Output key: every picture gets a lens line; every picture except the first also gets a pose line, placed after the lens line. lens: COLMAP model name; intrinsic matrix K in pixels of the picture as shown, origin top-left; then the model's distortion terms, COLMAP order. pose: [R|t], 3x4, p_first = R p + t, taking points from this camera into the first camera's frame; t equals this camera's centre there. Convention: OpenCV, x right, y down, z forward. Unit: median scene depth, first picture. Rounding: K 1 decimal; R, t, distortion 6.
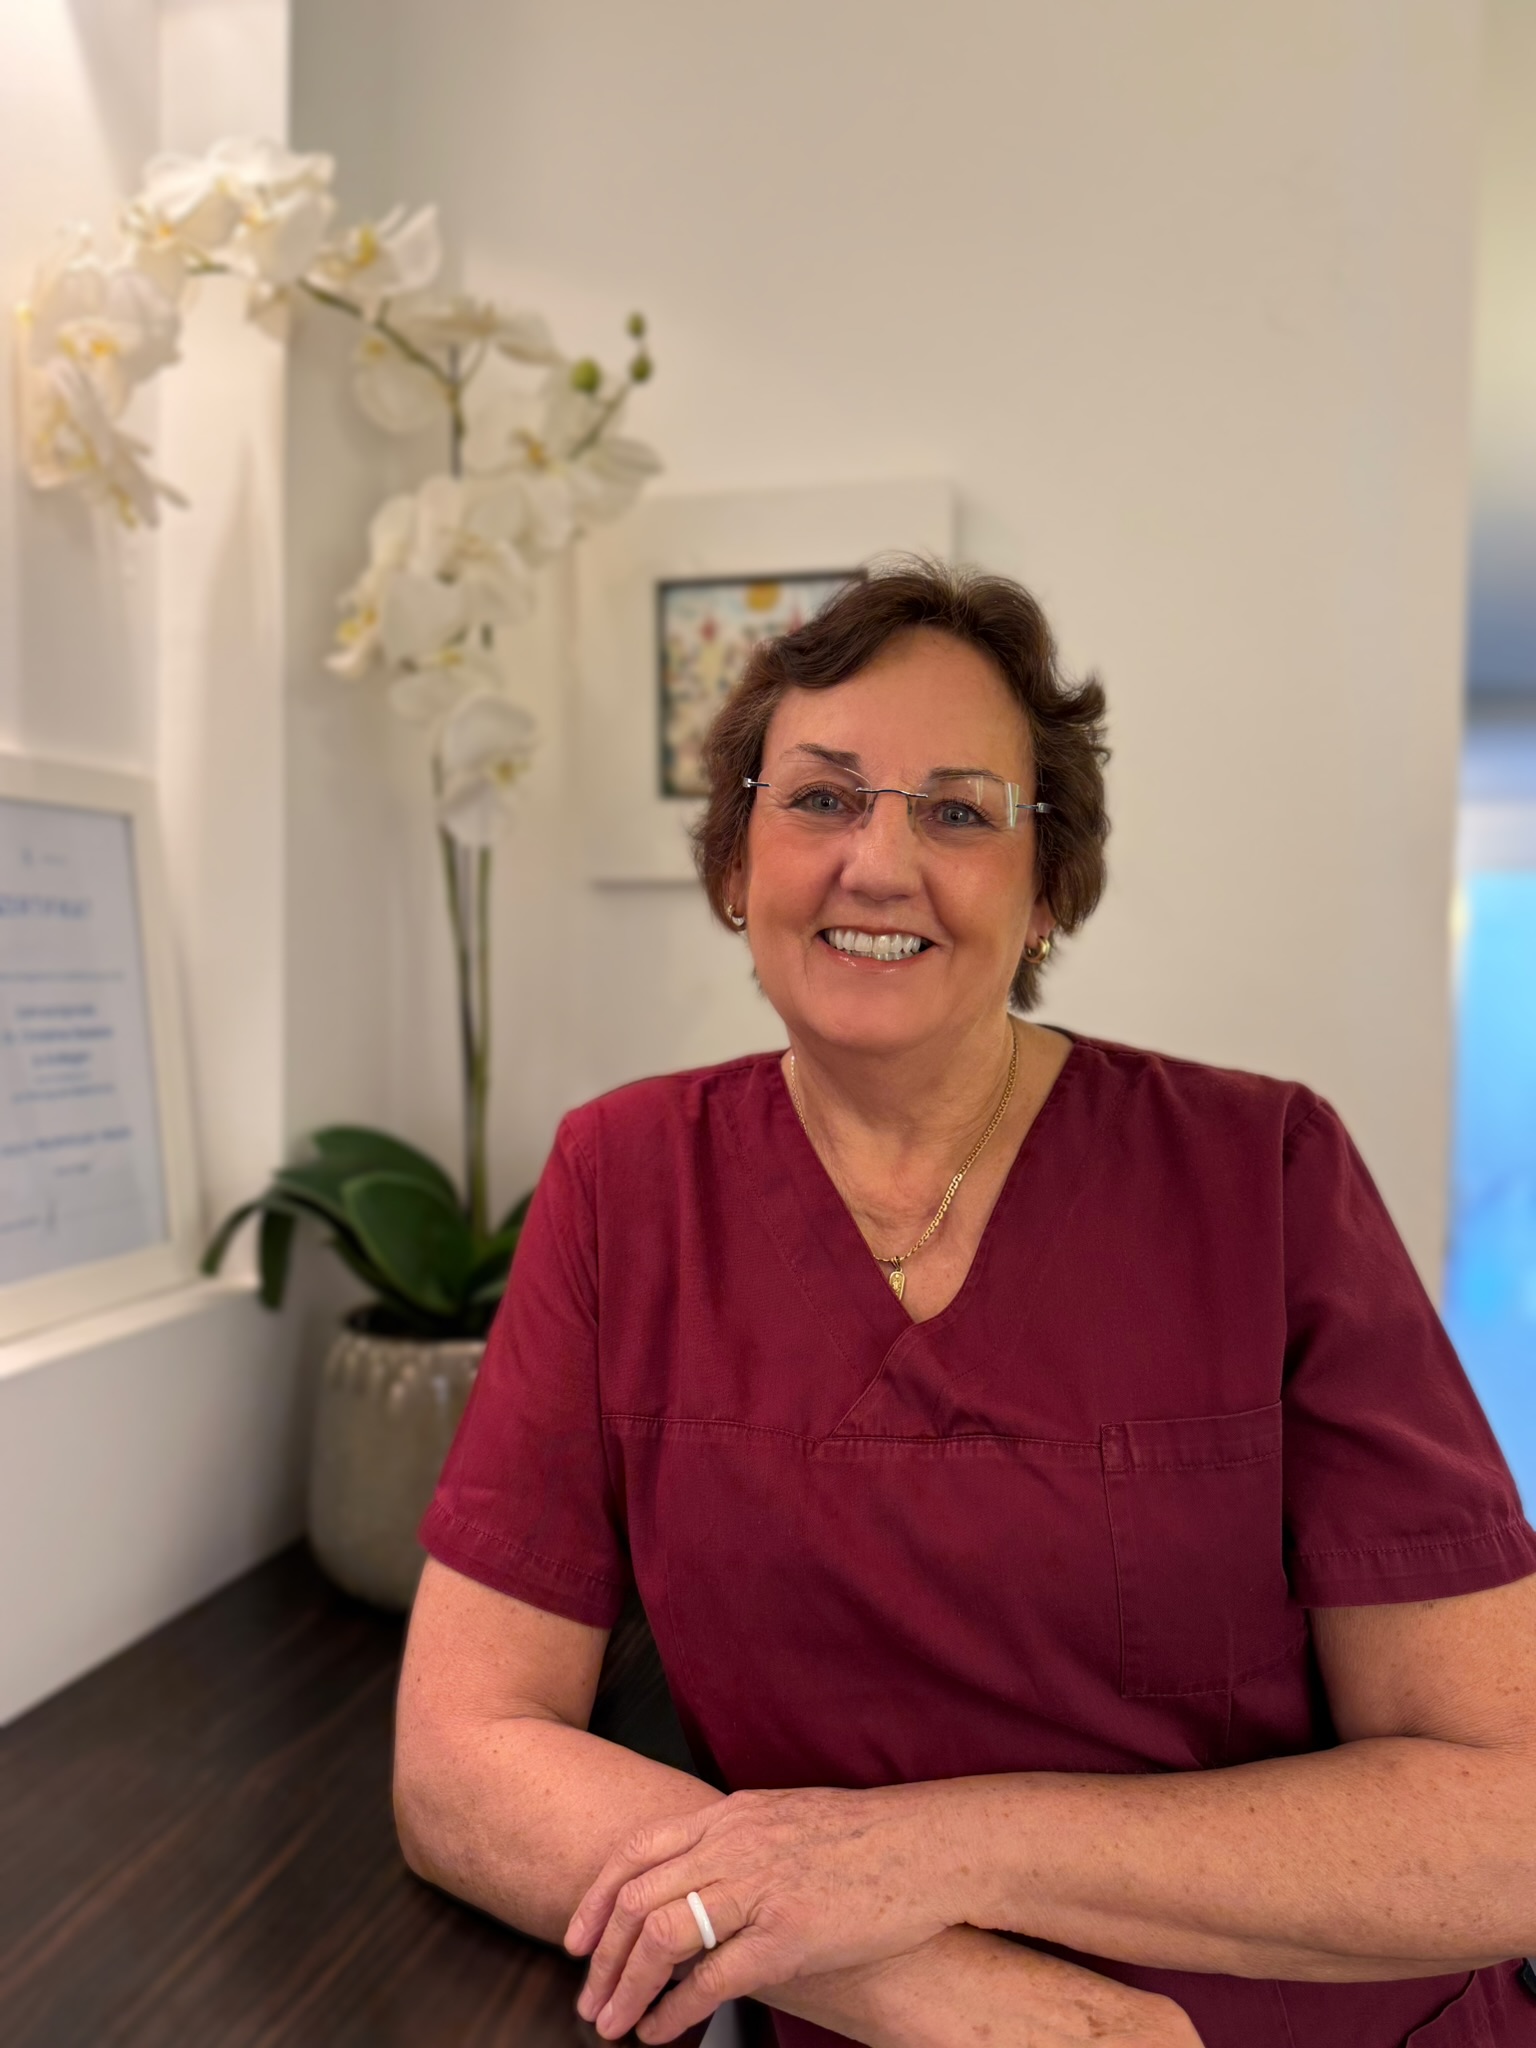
lens RADIAL K [[1539.3, 0, 767.3], [0, 1539.3, 1031.1], [0, 0, 1]] dist [-0.016645, -0.008649]
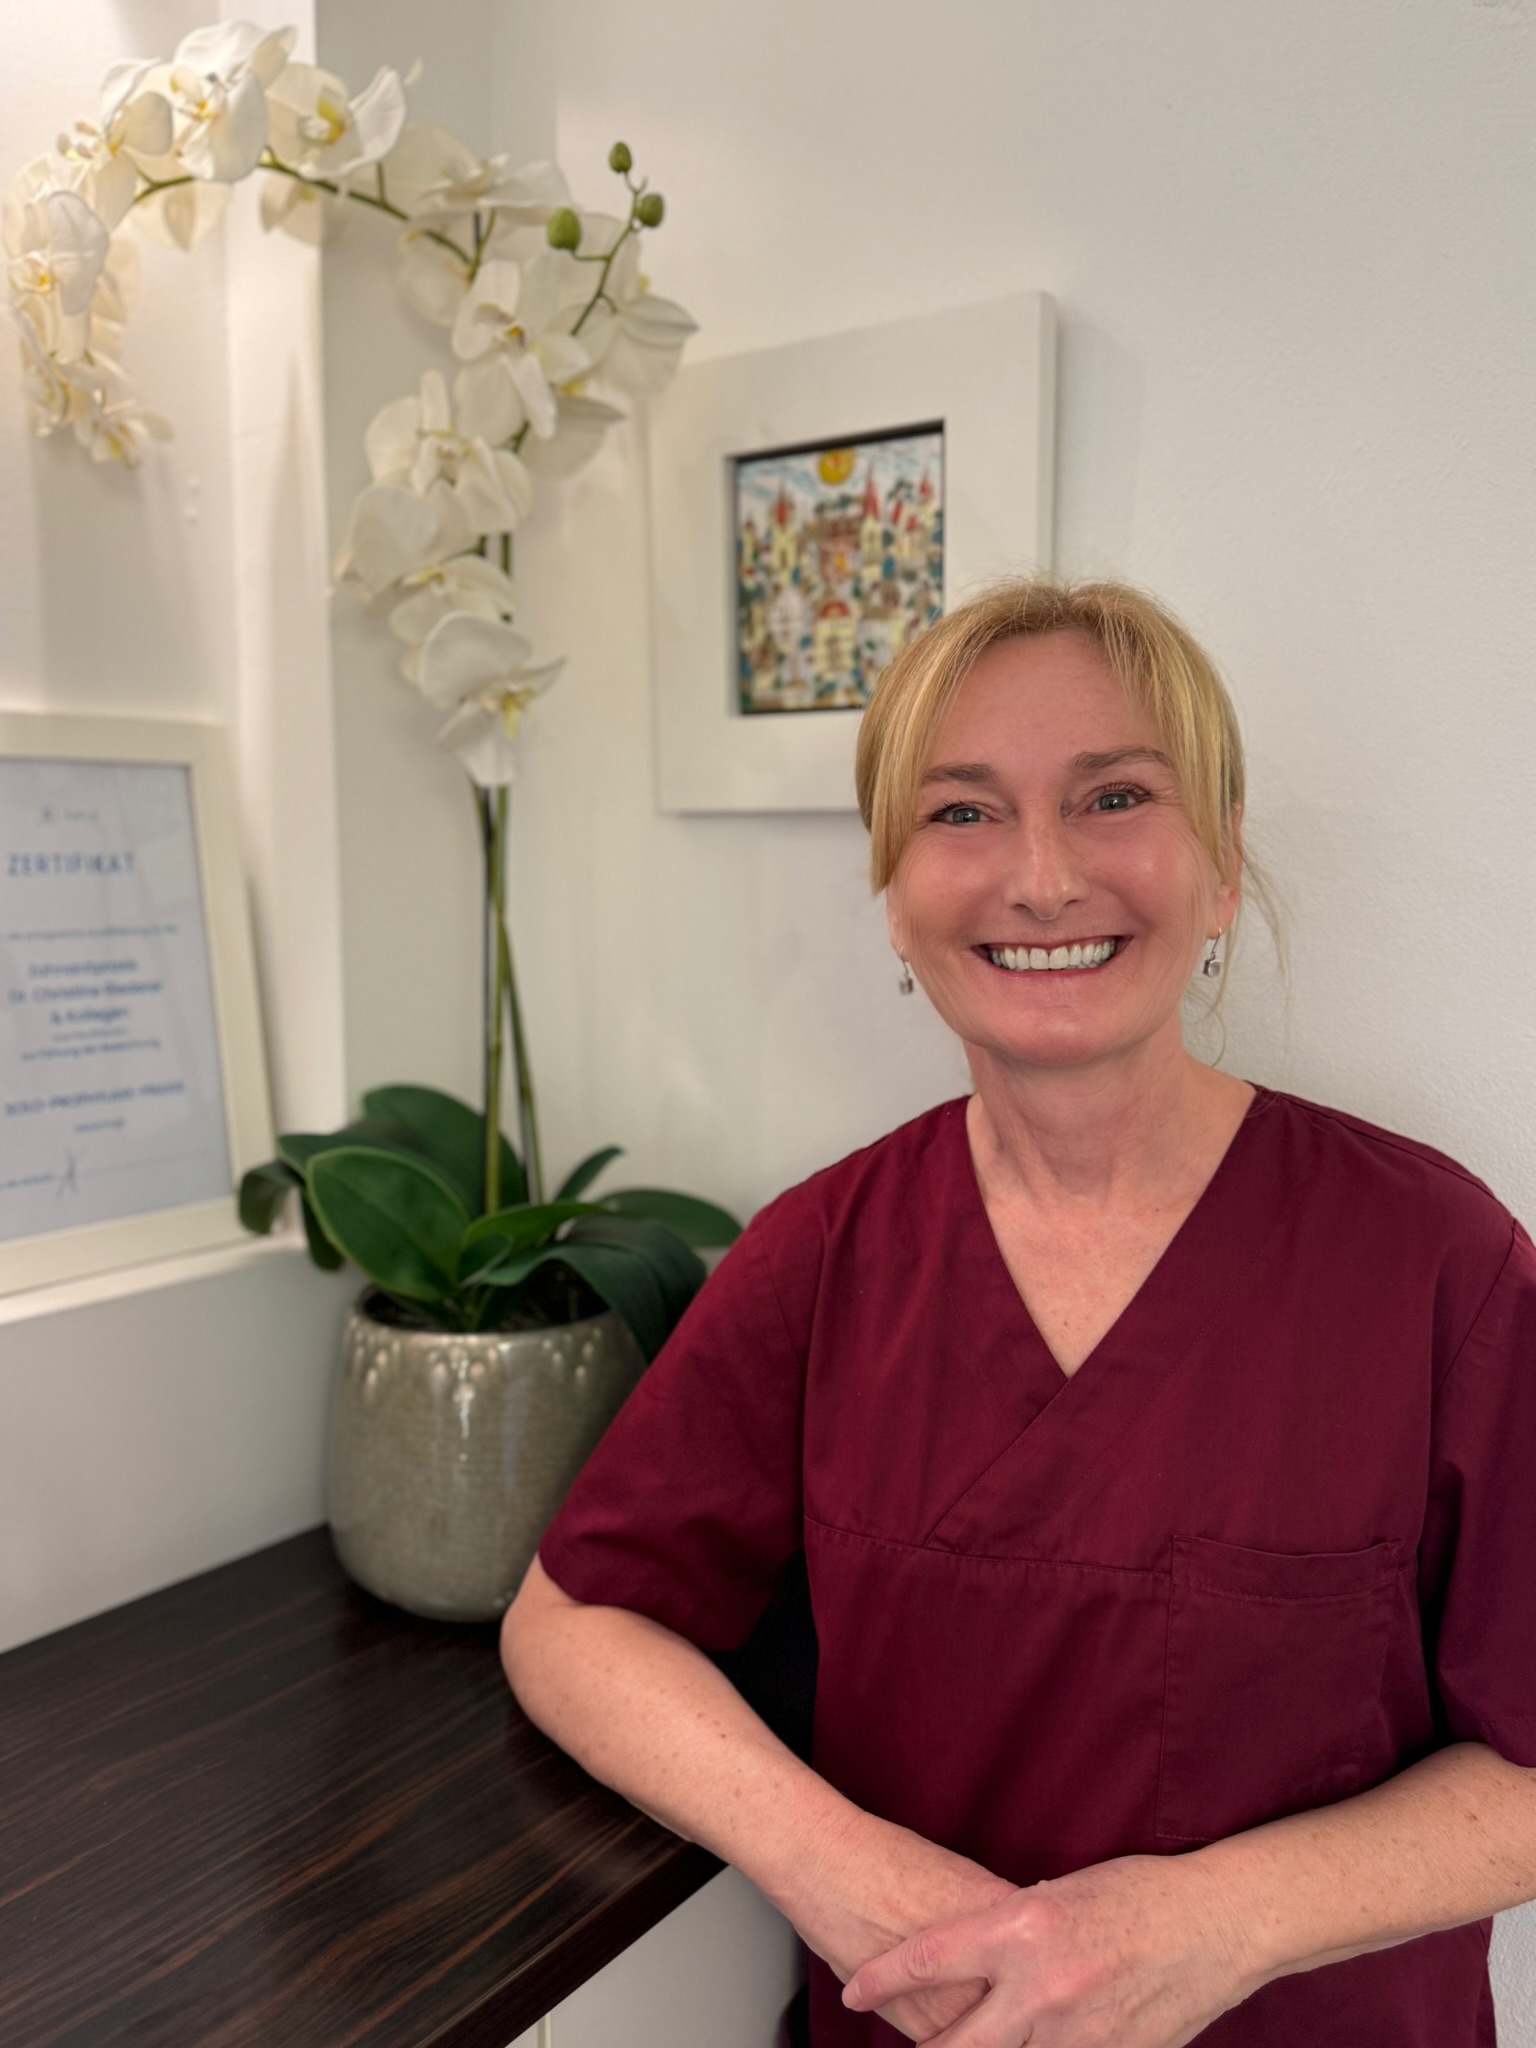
lens RADIAL K [[1539.3, 0, 794.3], [0, 1539.3, 1028.5], [0, 0, 1]] dist [-0.016645, -0.008649]
pose [[0.928759, 0.025890, -0.369779, 0.323223], [-0.000938, 0.997719, 0.067497, -0.039836], [0.370683, -0.062342, 0.926665, 0.227313]]
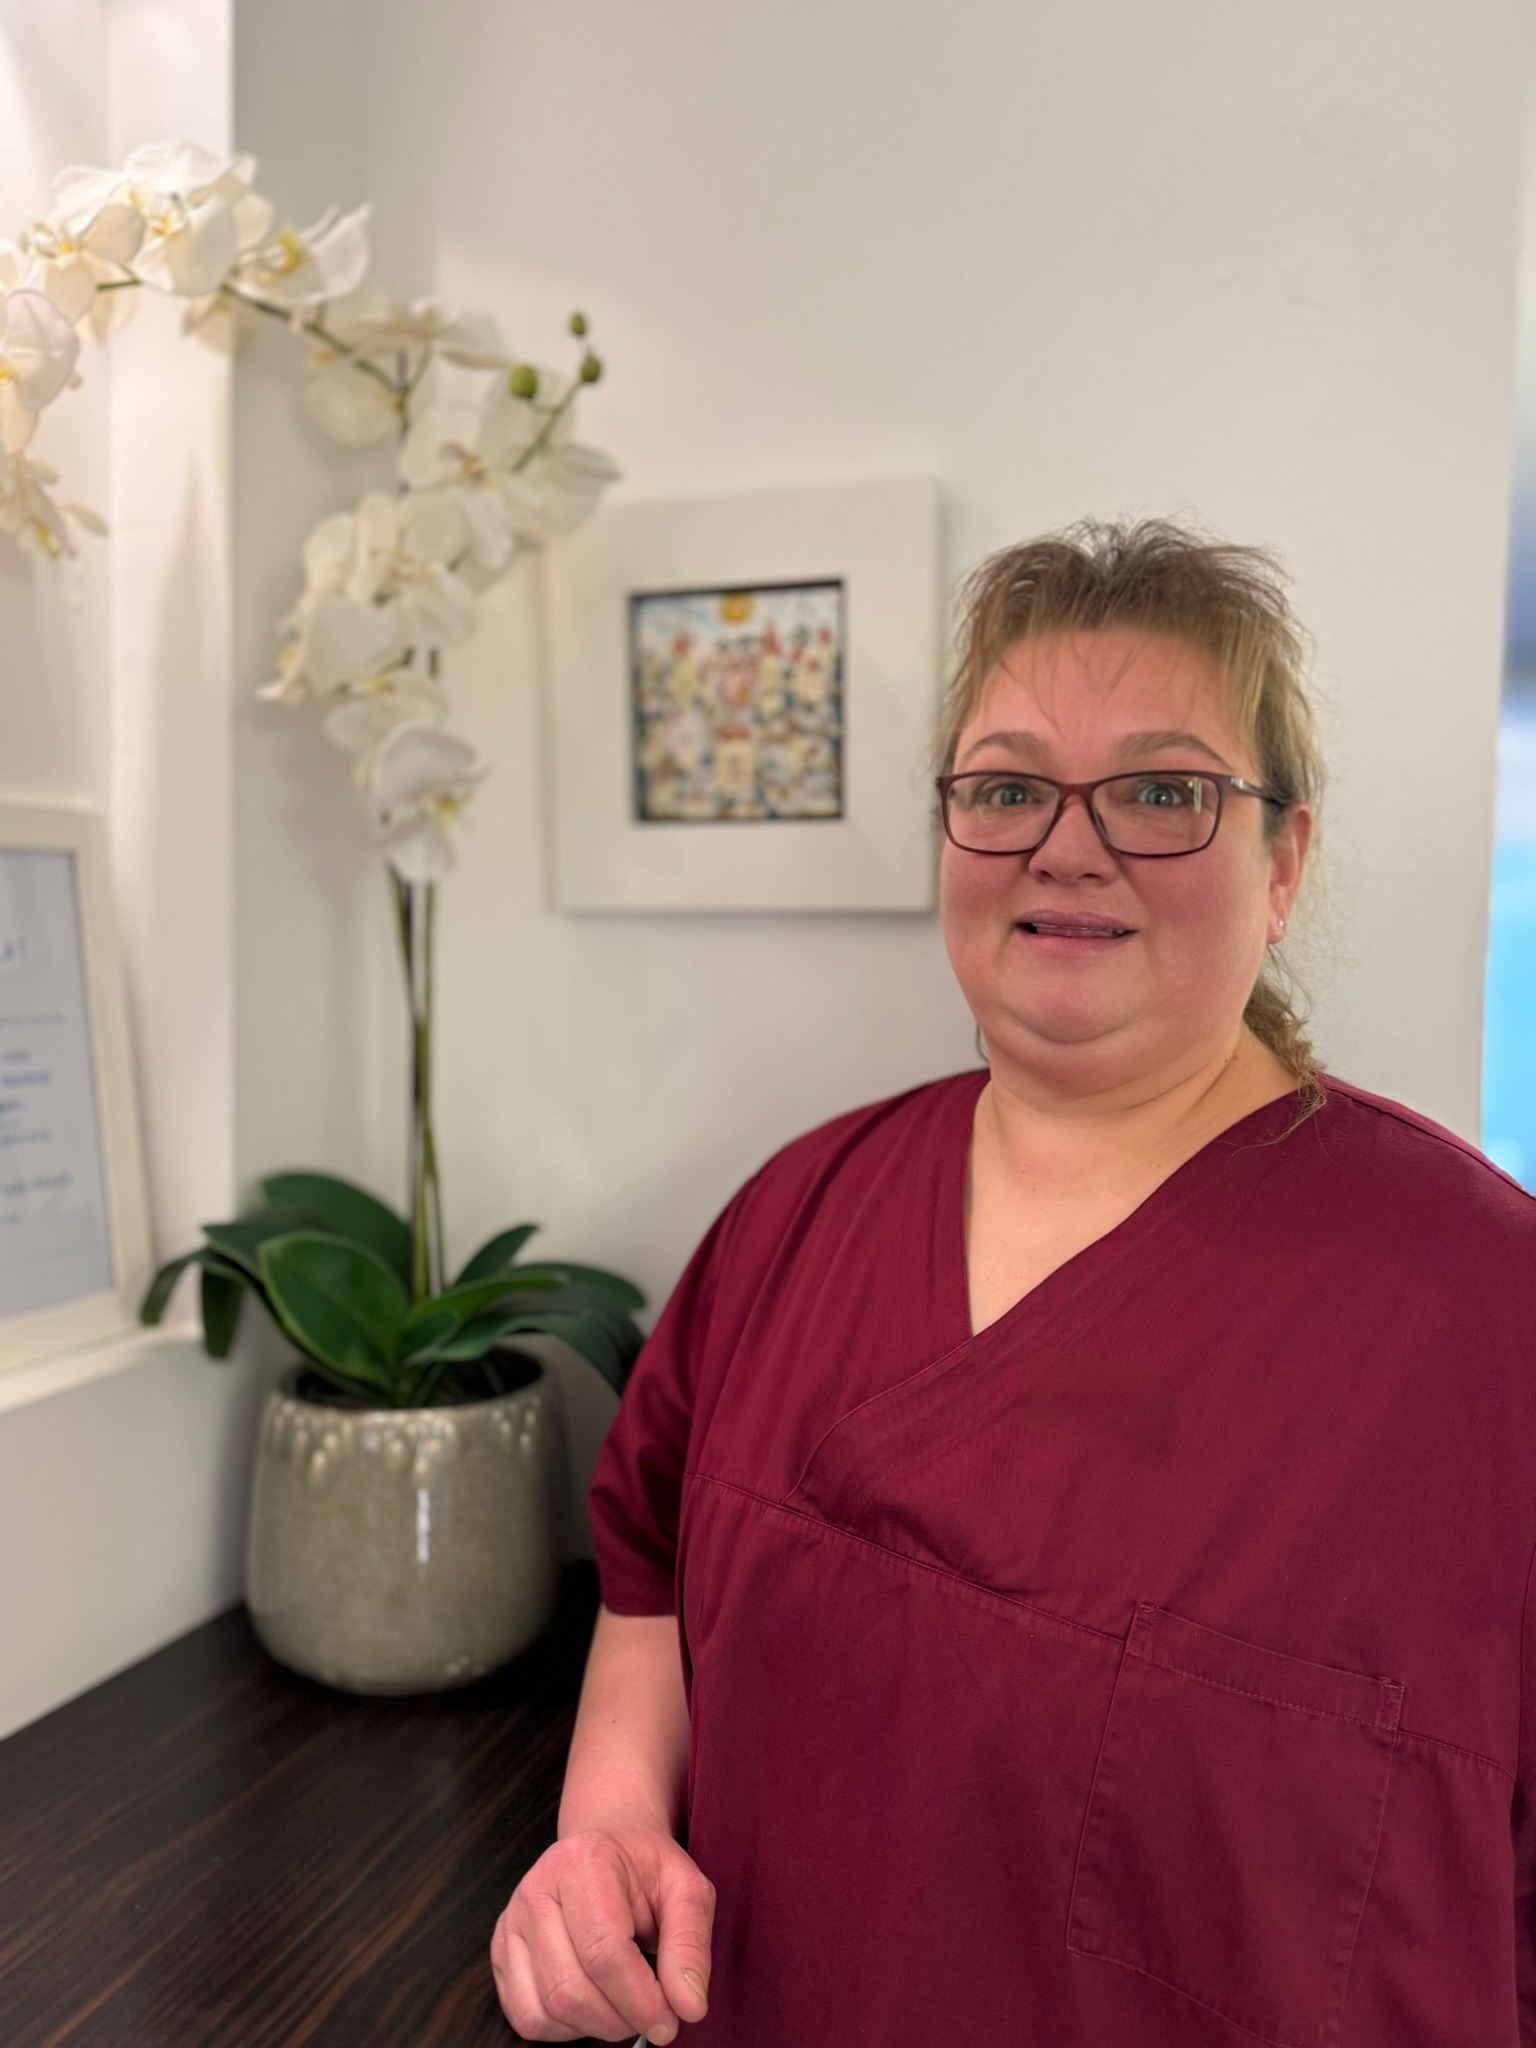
lens RADIAL K [[1539.3, 0, 784.9], [0, 1539.3, 1018.3], [0, 0, 1]] dist [-0.016645, -0.008649]
pose [[0.995256, 0.004950, -0.097169, 0.131139], [-0.003704, 0.999909, 0.012999, -0.050908], [0.097225, -0.012578, 0.995183, 0.079128]]
